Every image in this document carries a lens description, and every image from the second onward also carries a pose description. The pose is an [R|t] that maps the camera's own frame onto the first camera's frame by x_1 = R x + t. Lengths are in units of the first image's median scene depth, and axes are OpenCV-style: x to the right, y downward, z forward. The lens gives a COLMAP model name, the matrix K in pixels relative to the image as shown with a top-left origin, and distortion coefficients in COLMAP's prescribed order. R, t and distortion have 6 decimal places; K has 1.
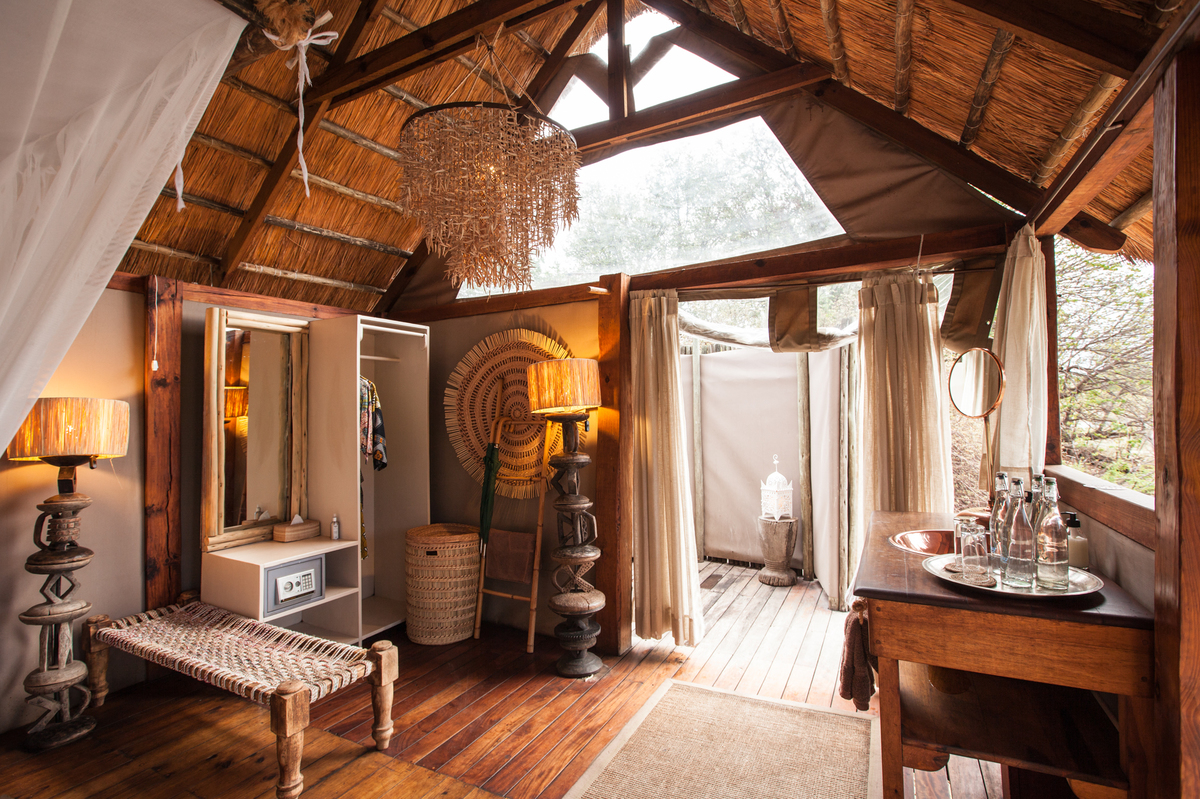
lens RADIAL K [[557.5, 0, 600.0], [0, 557.5, 399.5], [0, 0, 1]] dist [-0.014822, 0.000211]
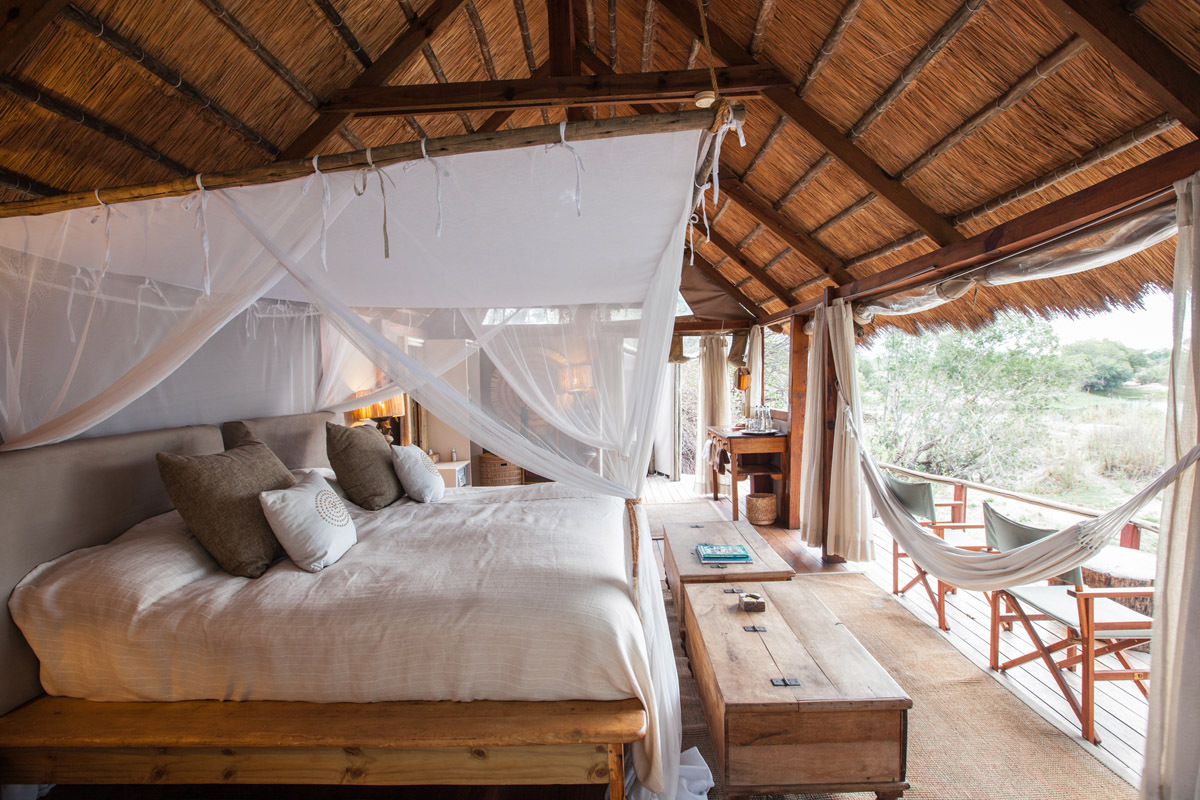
lens RADIAL K [[556.9, 0, 600.0], [0, 556.9, 400.0], [0, 0, 1]] dist [0.000357, 0.000018]
pose [[0.900736, -0.021475, 0.433836, -1.061603], [-0.001545, 0.998612, 0.052638, -0.061266], [-0.434364, -0.048083, 0.899453, -1.098837]]
